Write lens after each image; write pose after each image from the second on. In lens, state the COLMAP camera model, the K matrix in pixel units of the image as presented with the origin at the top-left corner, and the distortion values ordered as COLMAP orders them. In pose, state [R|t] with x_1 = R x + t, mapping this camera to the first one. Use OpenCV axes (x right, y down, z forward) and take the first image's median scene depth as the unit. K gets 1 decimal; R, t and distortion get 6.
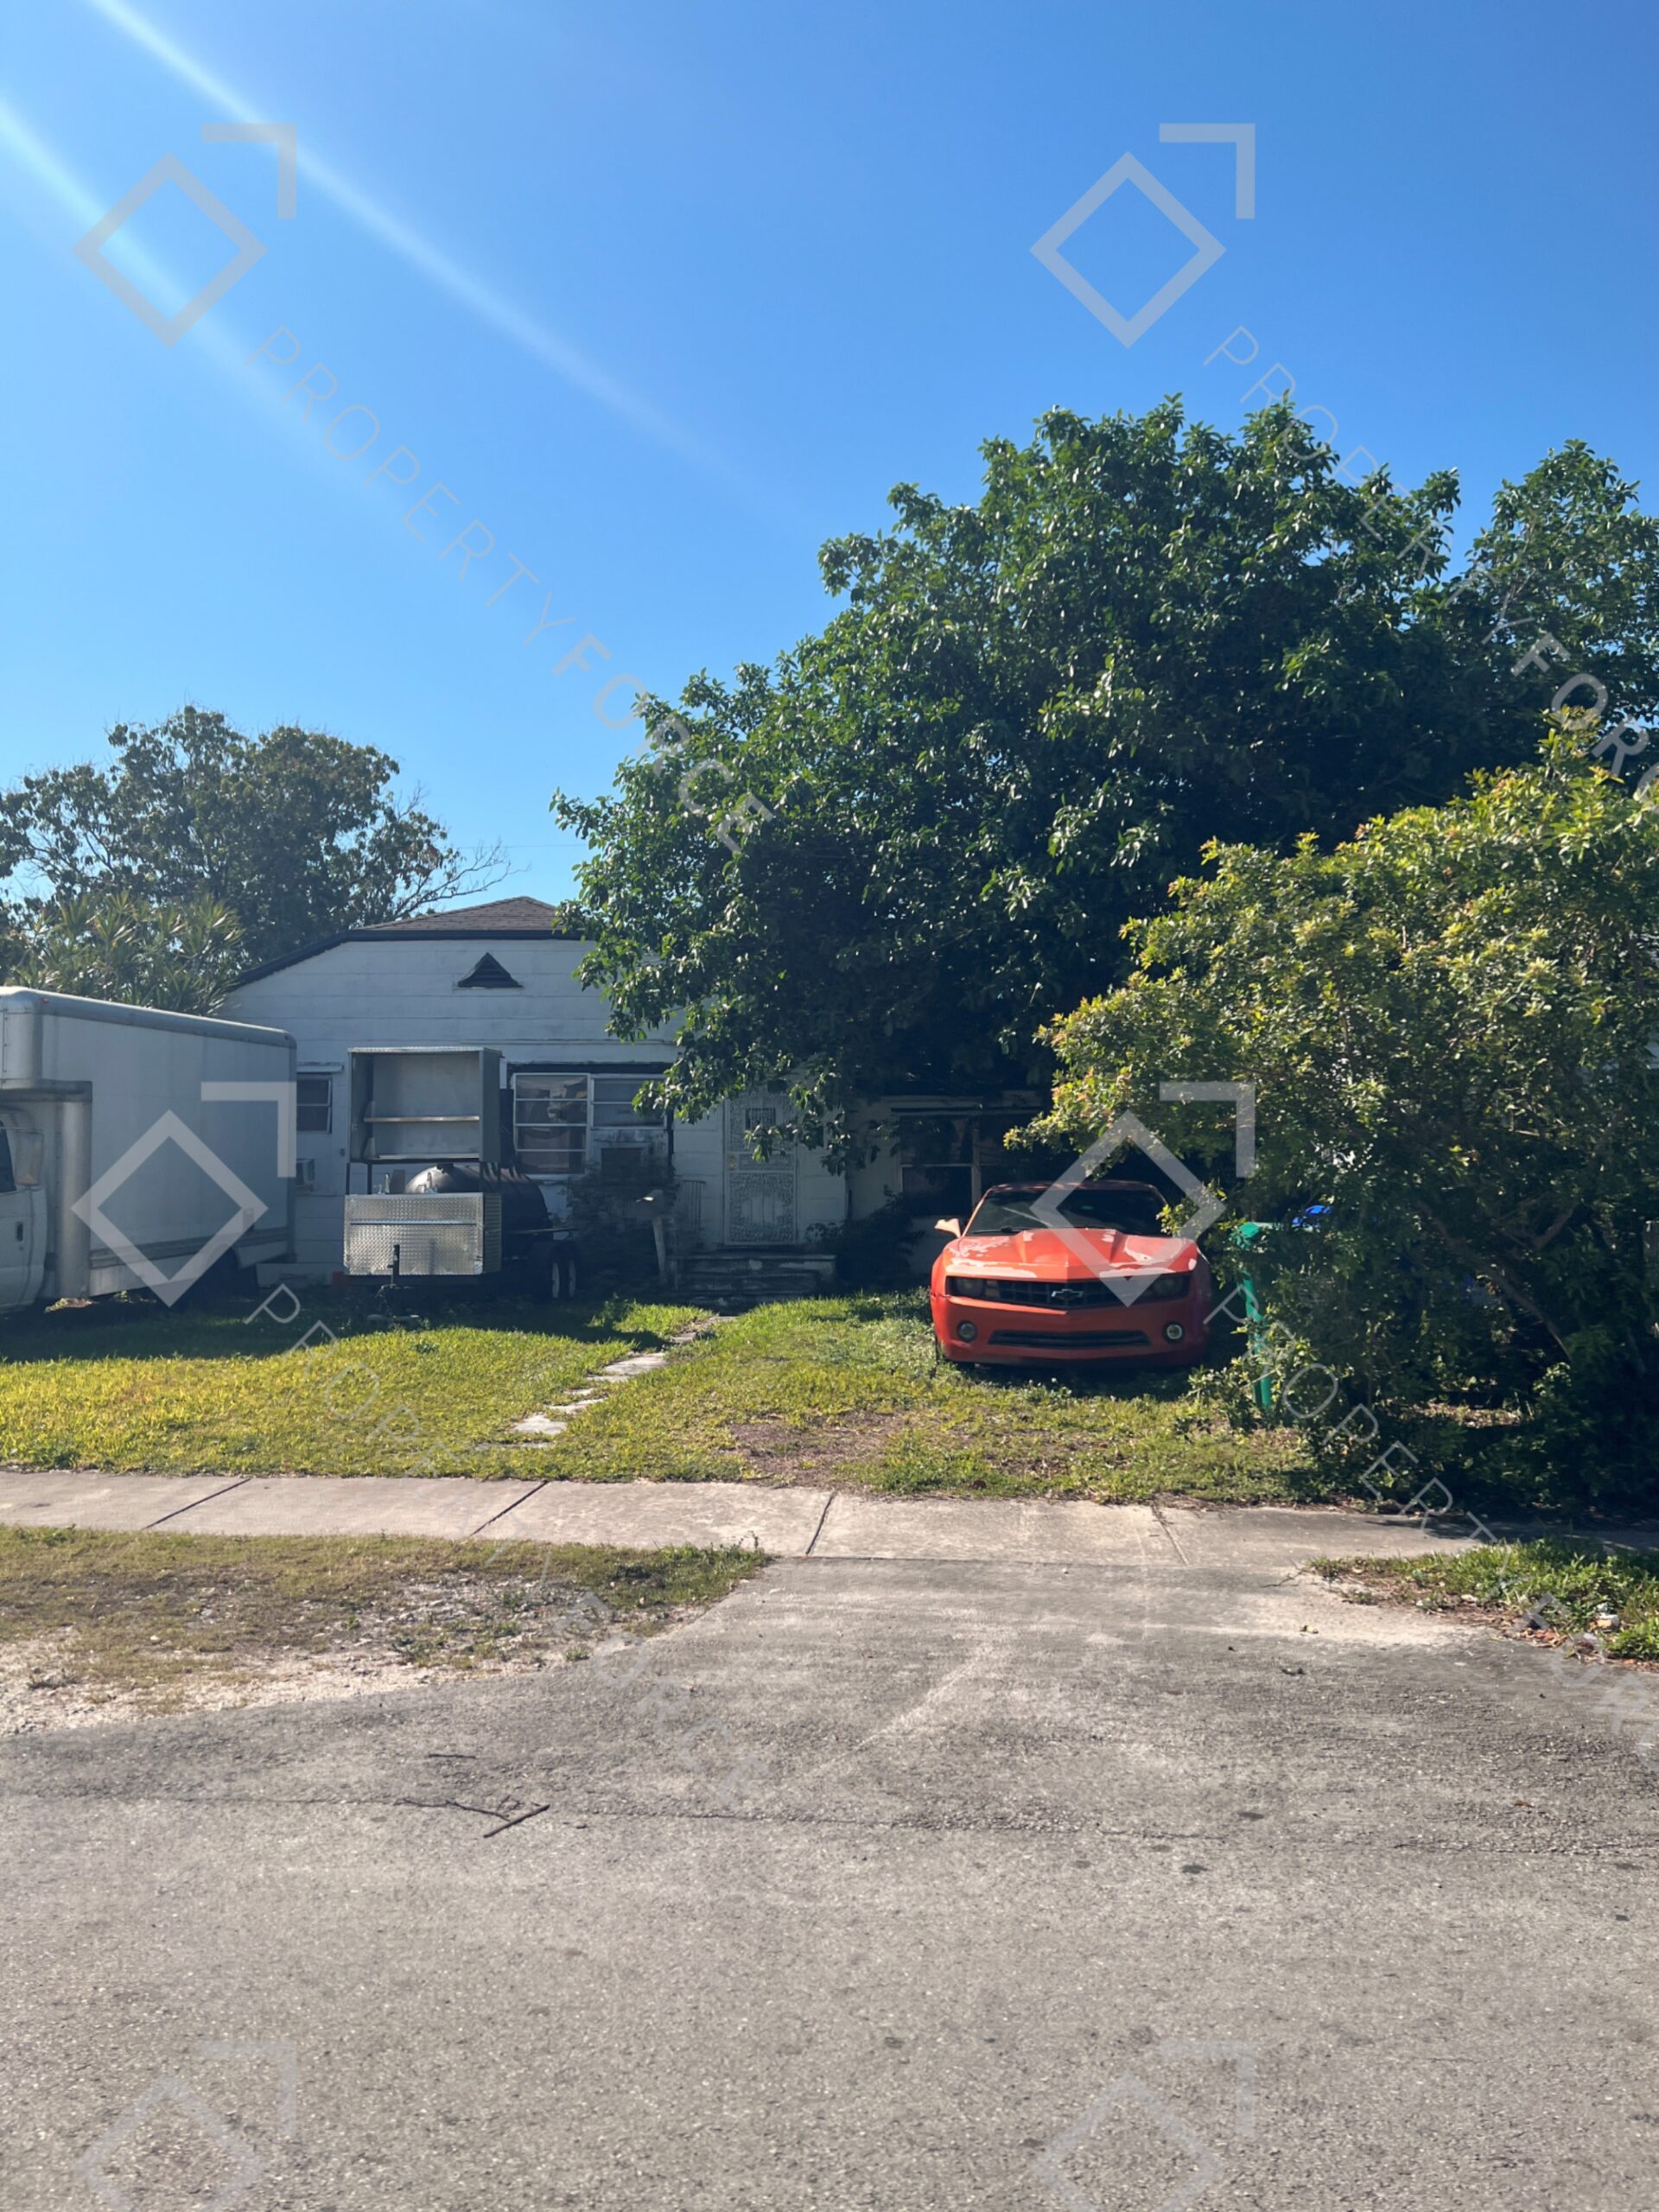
lens RADIAL K [[1637.6, 0, 825.2], [0, 1637.6, 1163.5], [0, 0, 1]] dist [0.041578, -0.045273]
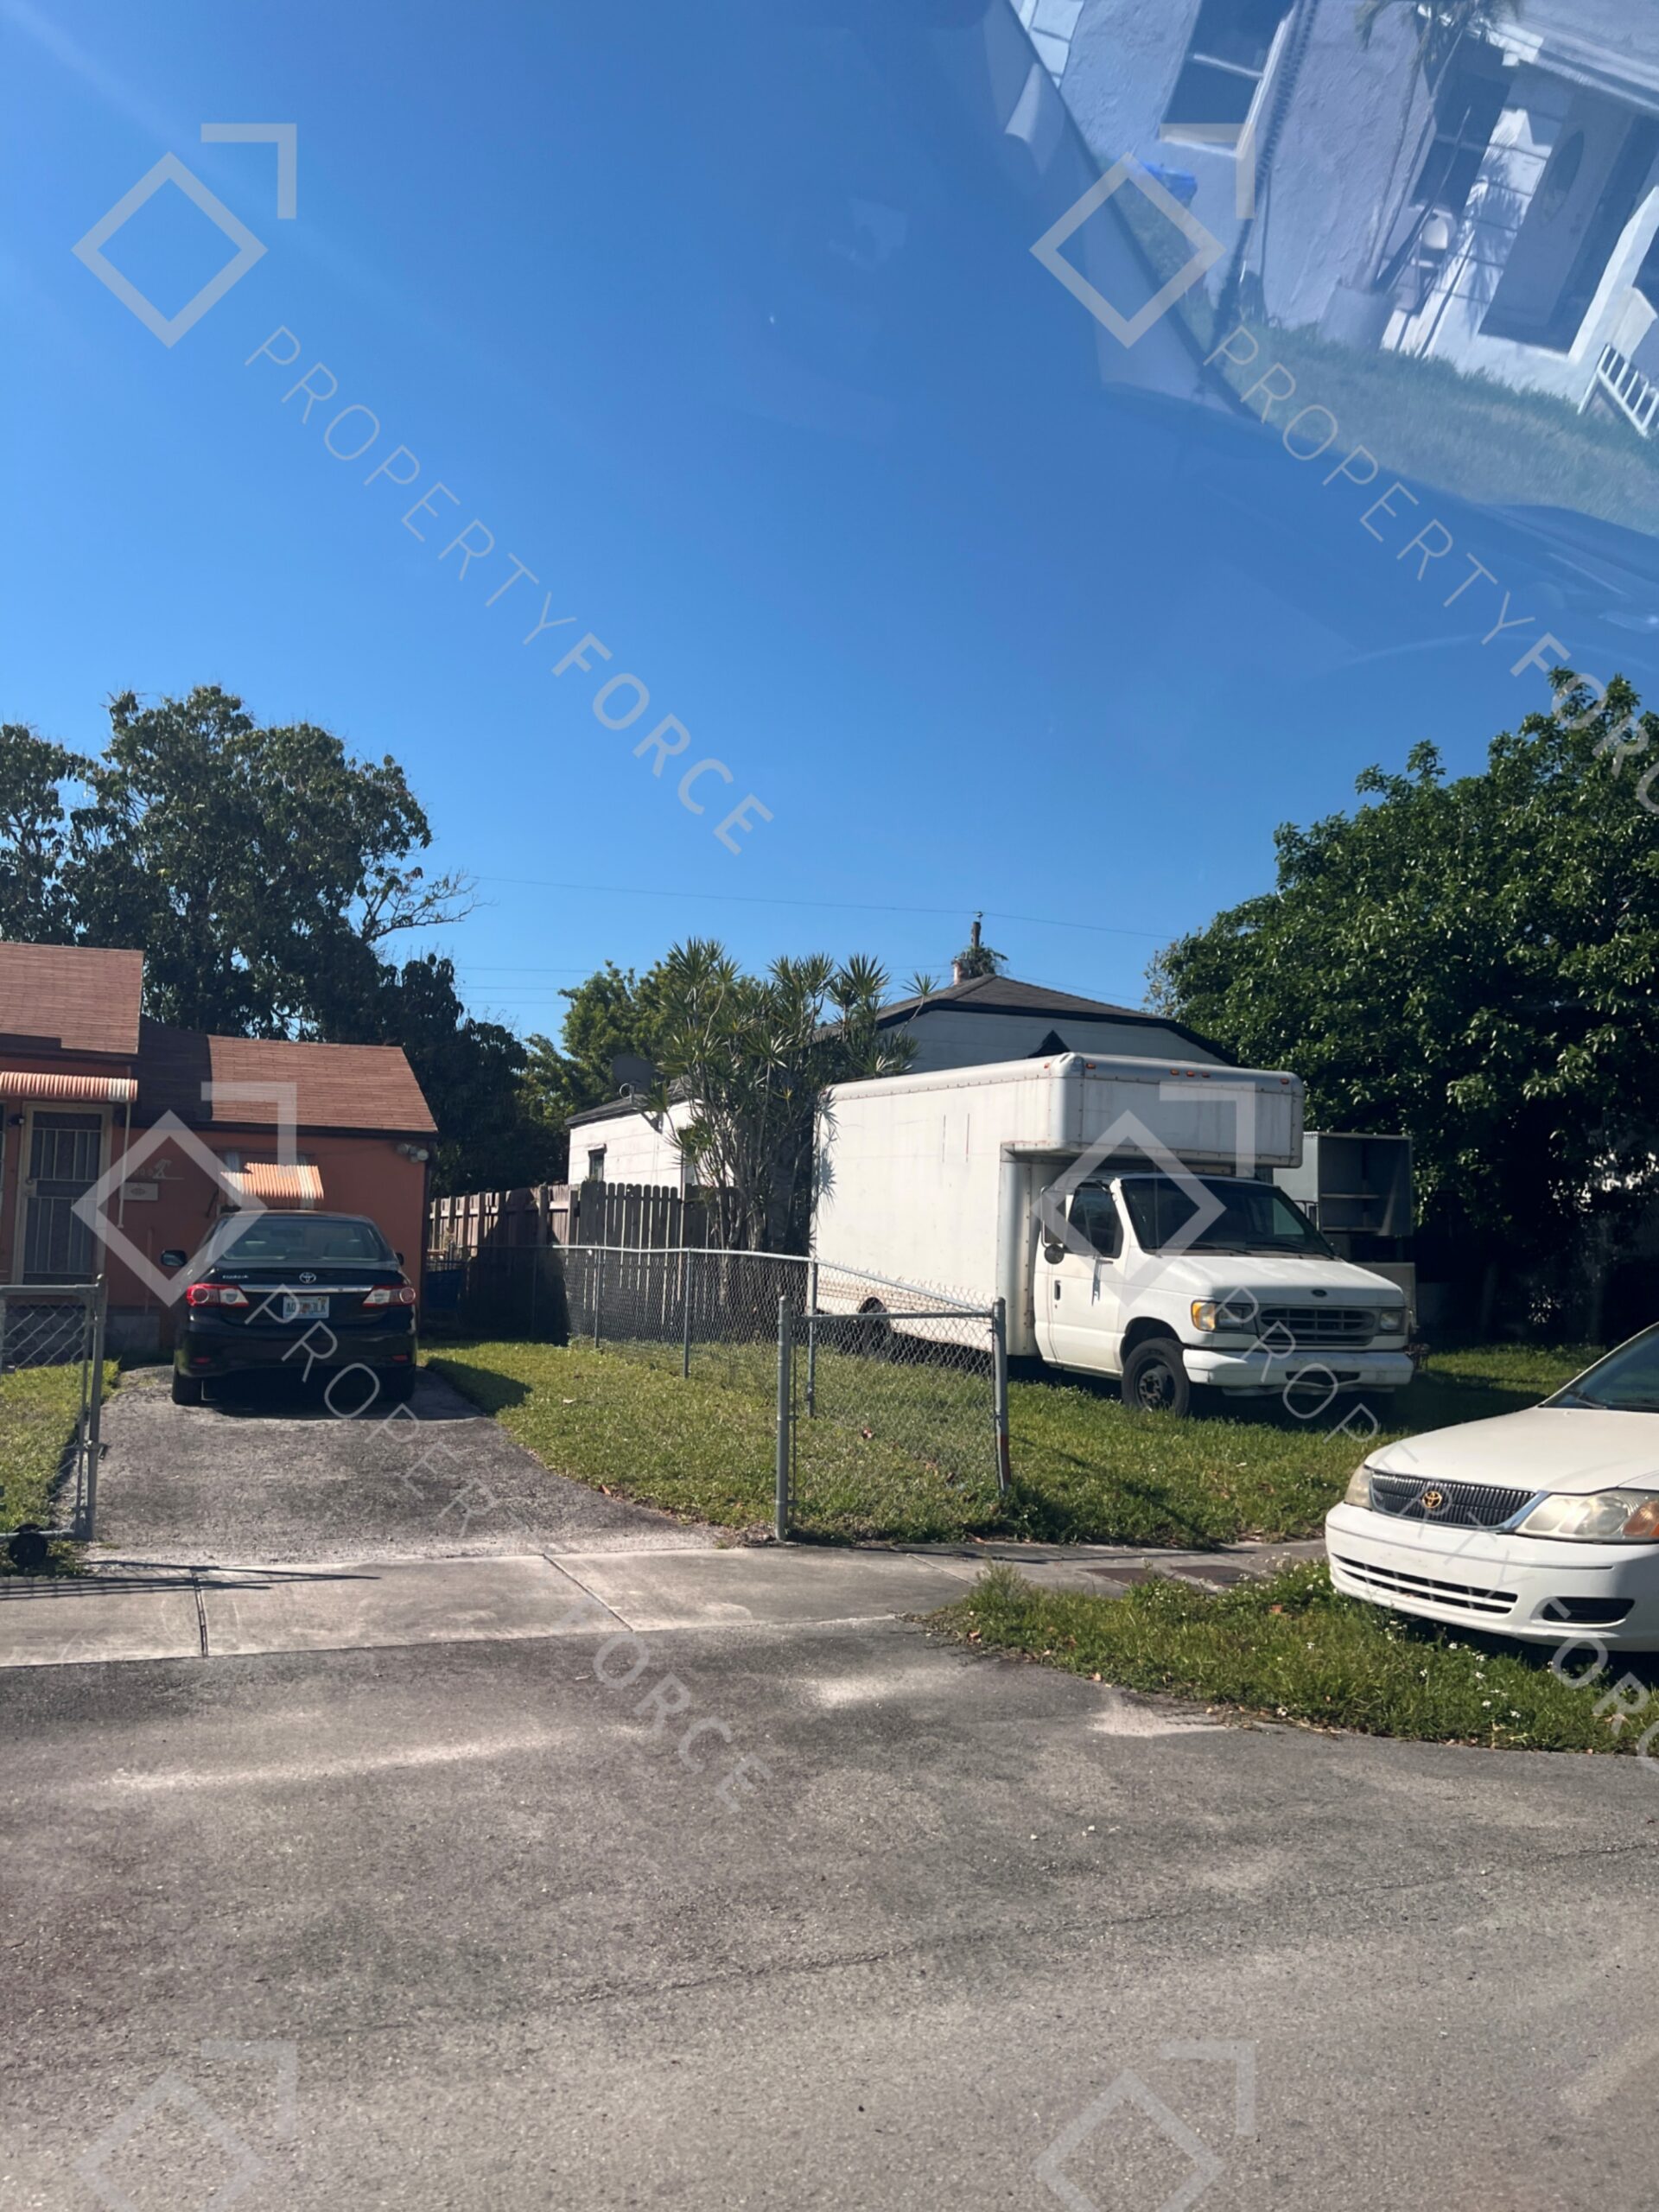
lens RADIAL K [[1639.2, 0, 829.5], [0, 1639.2, 1106.0], [0, 0, 1]] dist [0.147788, -0.292700]
pose [[0.888756, 0.056178, 0.454925, -1.205424], [-0.027557, 0.997215, -0.069308, 0.000083], [-0.457552, 0.049062, 0.887829, 0.164578]]
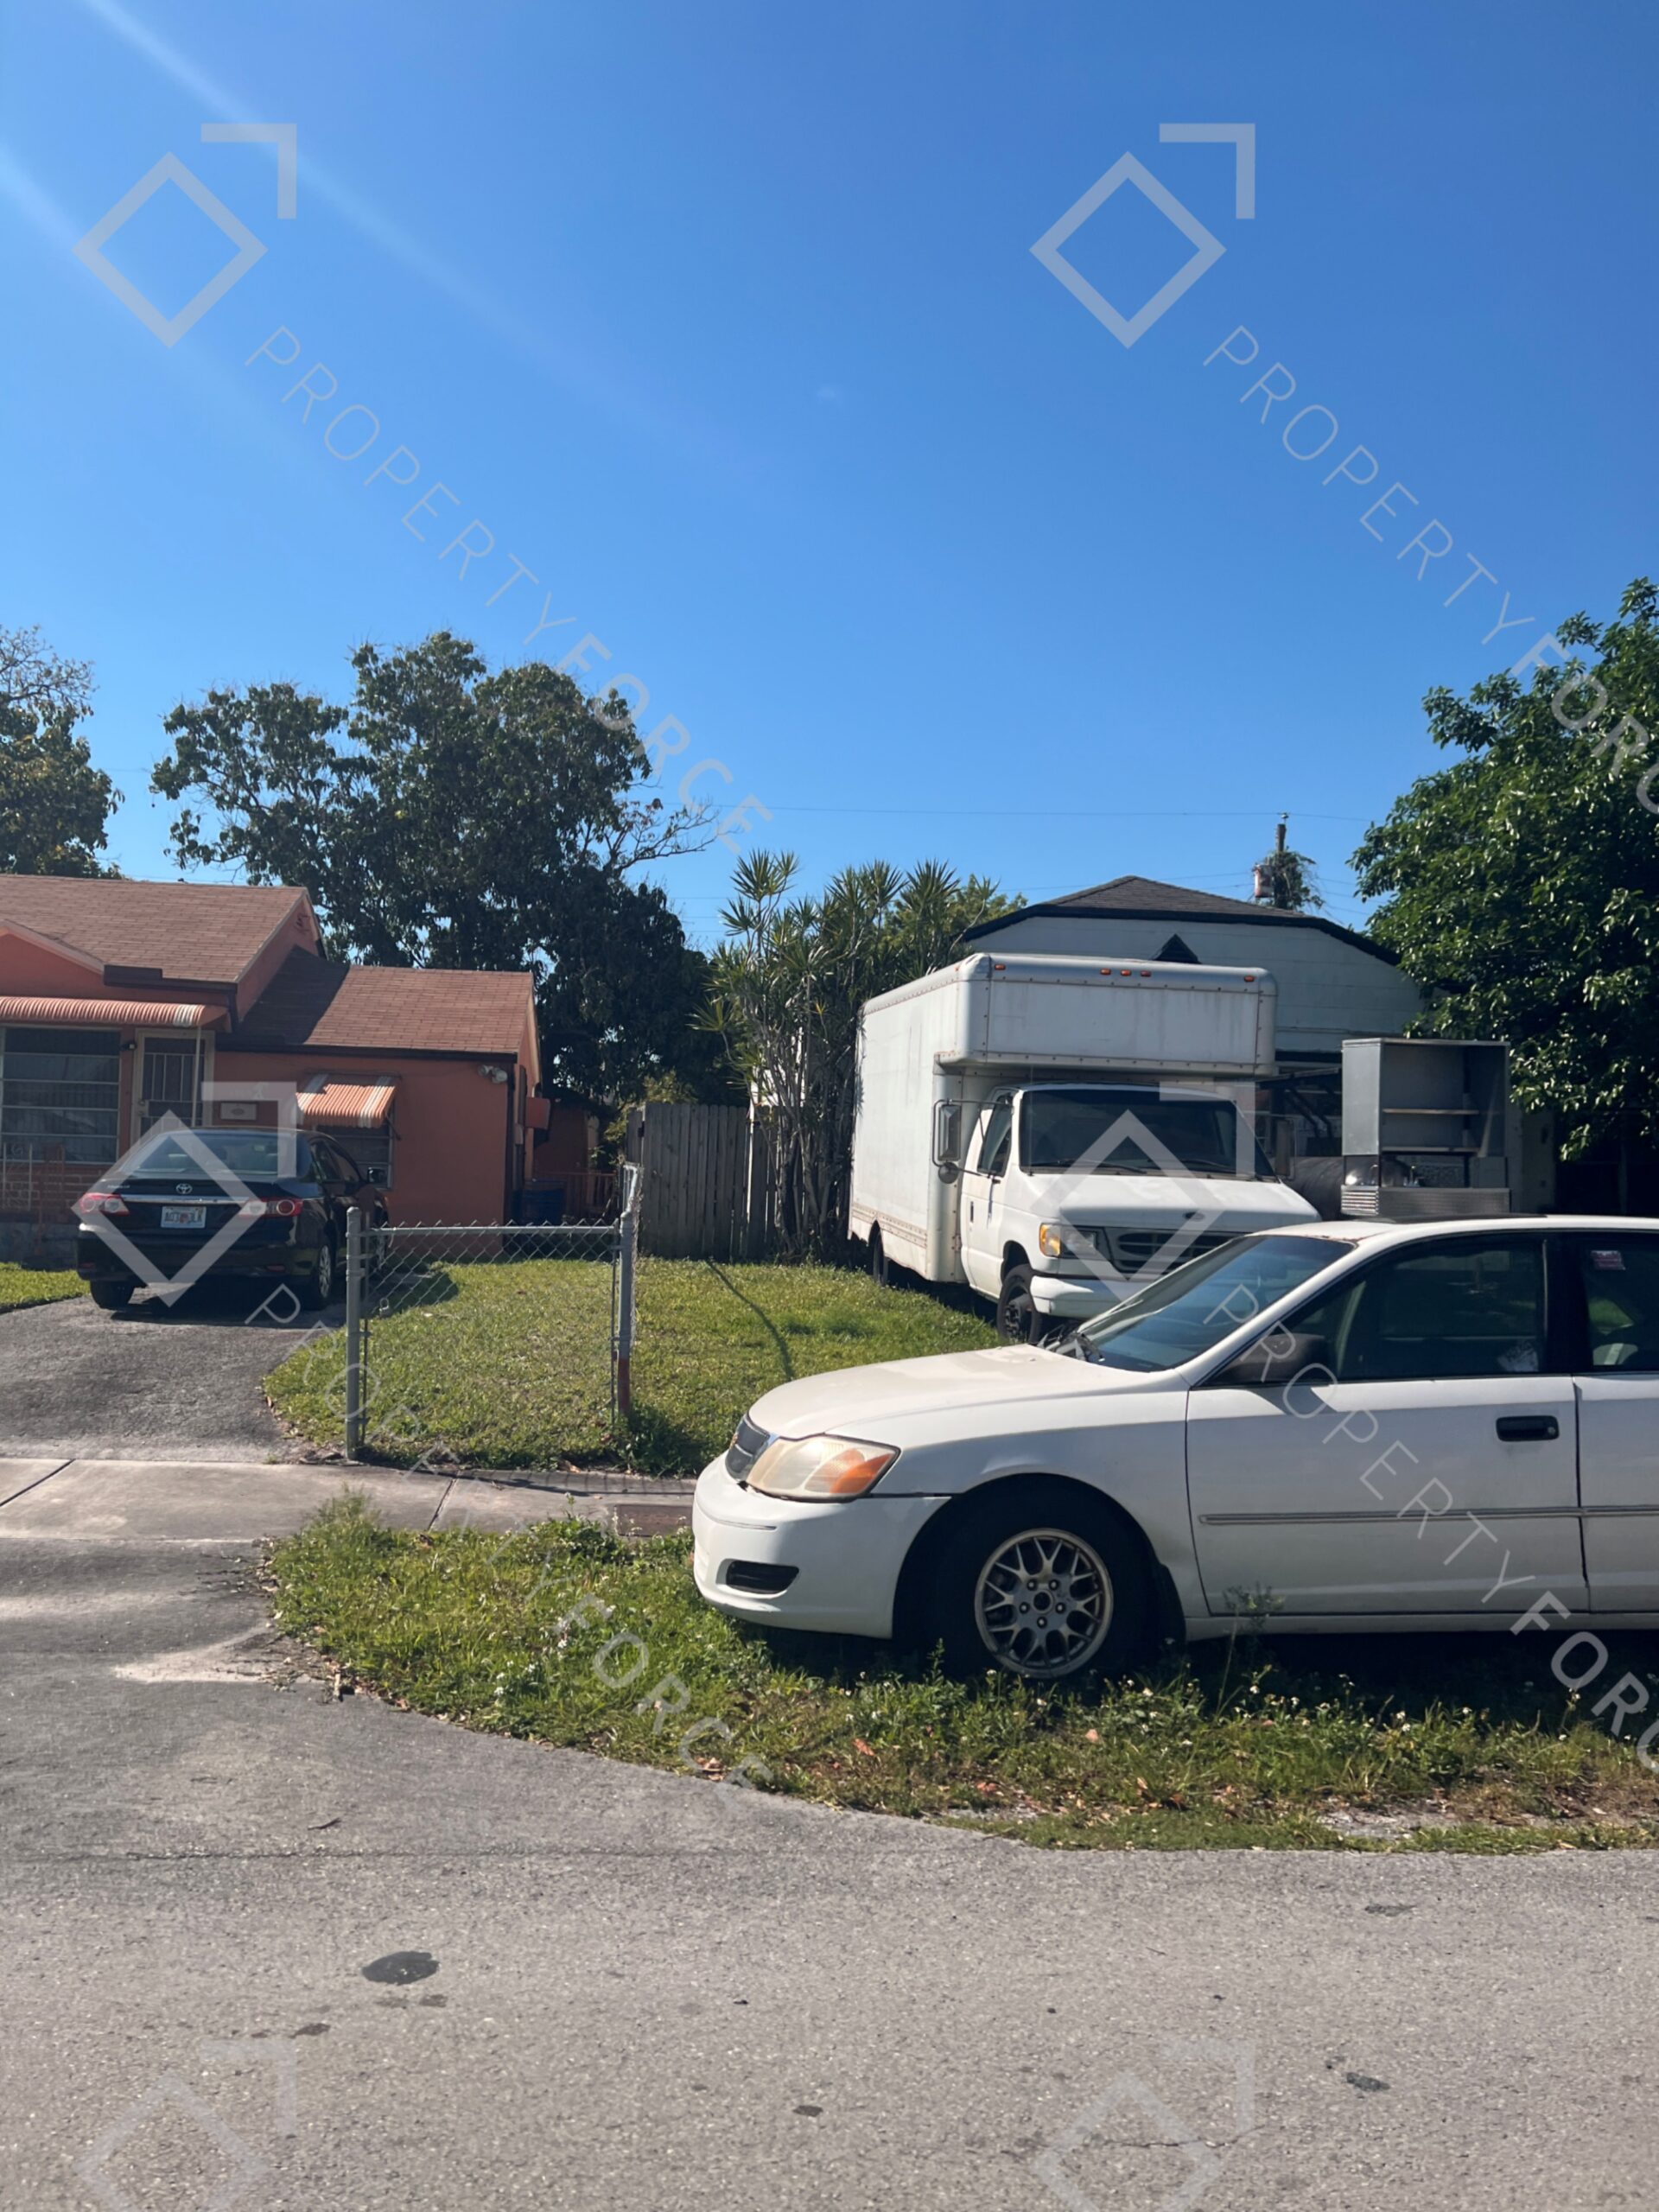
lens RADIAL K [[1647.2, 0, 829.5], [0, 1647.2, 1106.0], [0, 0, 1]] dist [0.137887, -0.217541]
pose [[0.977507, 0.032432, 0.208396, -0.895917], [-0.028996, 0.999389, -0.019525, -0.000621], [-0.208902, 0.013043, 0.977850, 0.106356]]
